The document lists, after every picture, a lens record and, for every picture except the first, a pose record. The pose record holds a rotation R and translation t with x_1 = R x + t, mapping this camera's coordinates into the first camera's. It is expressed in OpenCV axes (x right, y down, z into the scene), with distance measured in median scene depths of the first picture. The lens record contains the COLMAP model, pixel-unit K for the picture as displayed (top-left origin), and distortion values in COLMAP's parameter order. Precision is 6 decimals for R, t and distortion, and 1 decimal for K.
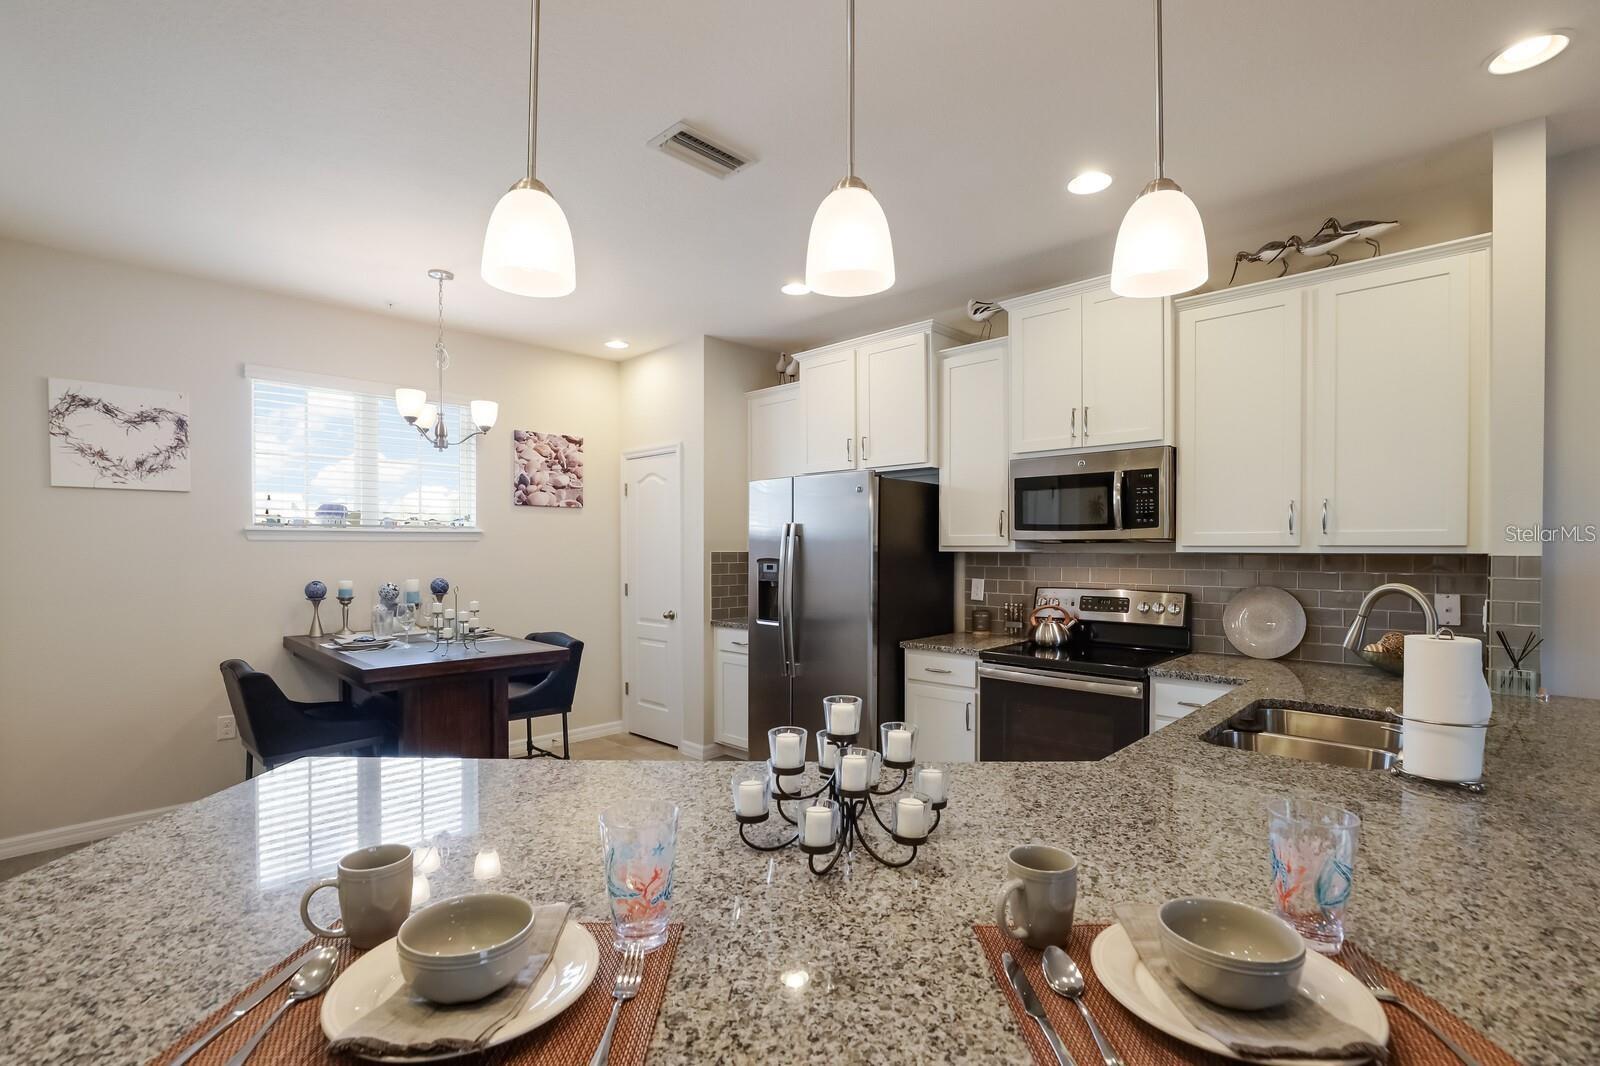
lens RADIAL K [[739.4, 0, 787.9], [0, 739.4, 544.3], [0, 0, 1]] dist [0.003512, 0.000498]
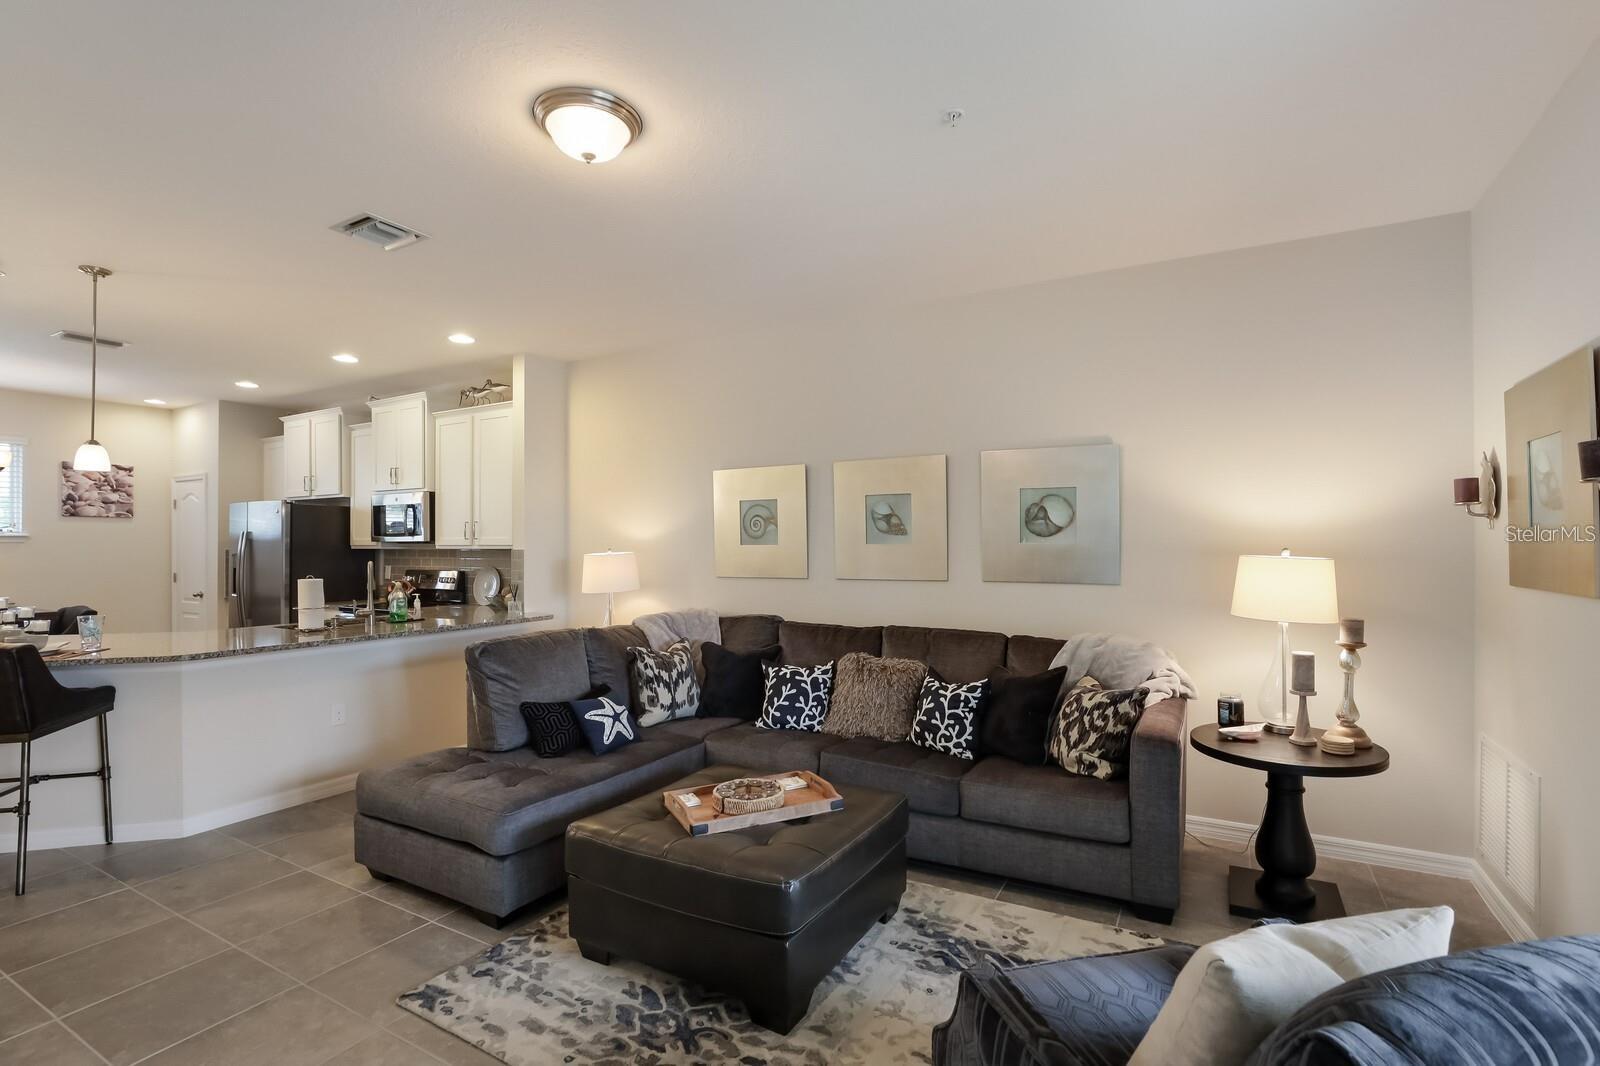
lens RADIAL K [[739.4, 0, 806.3], [0, 739.4, 537.4], [0, 0, 1]] dist [0.003512, 0.000498]
pose [[0.970717, 0.001126, 0.240223, 0.725679], [0.001084, 0.999958, -0.009070, 0.001000], [-0.240224, 0.009065, 0.970675, -0.755576]]
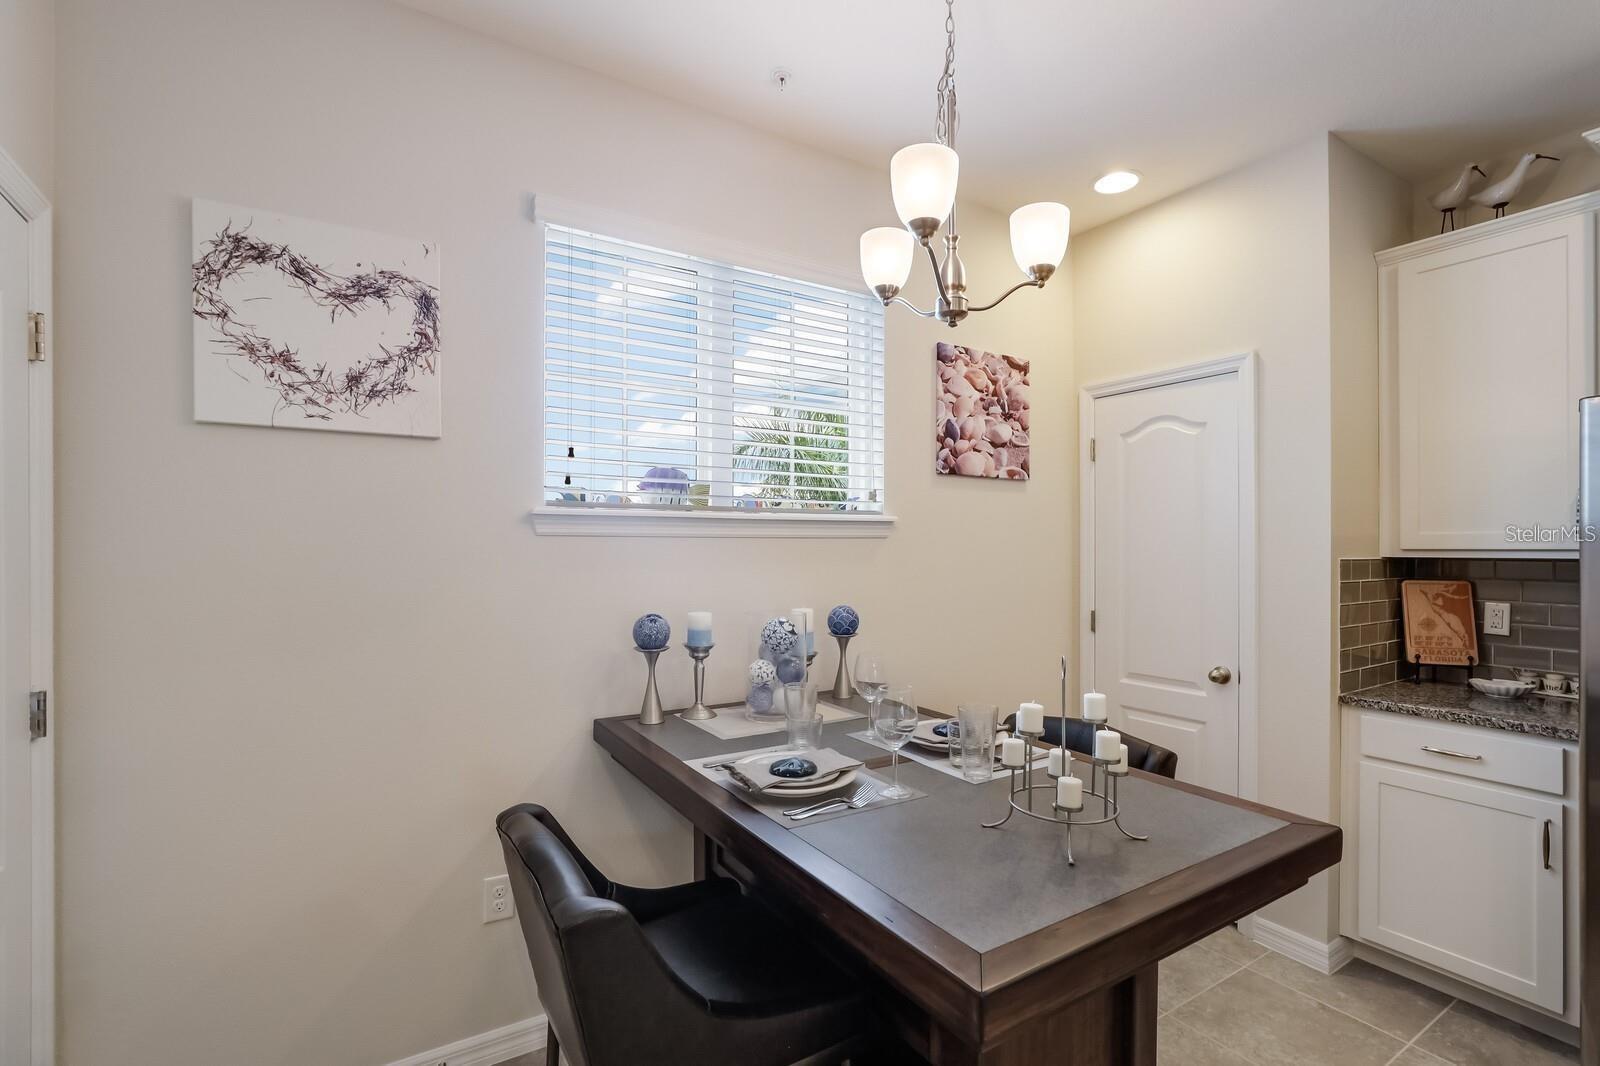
lens RADIAL K [[698.2, 0, 803.8], [0, 698.2, 534.9], [0, 0, 1]] dist [-0.016411, 0.000136]
pose [[0.978951, 0.005028, -0.204033, -0.411144], [-0.006317, 0.999964, -0.005666, -0.002790], [0.203997, 0.006836, 0.978948, 0.517443]]
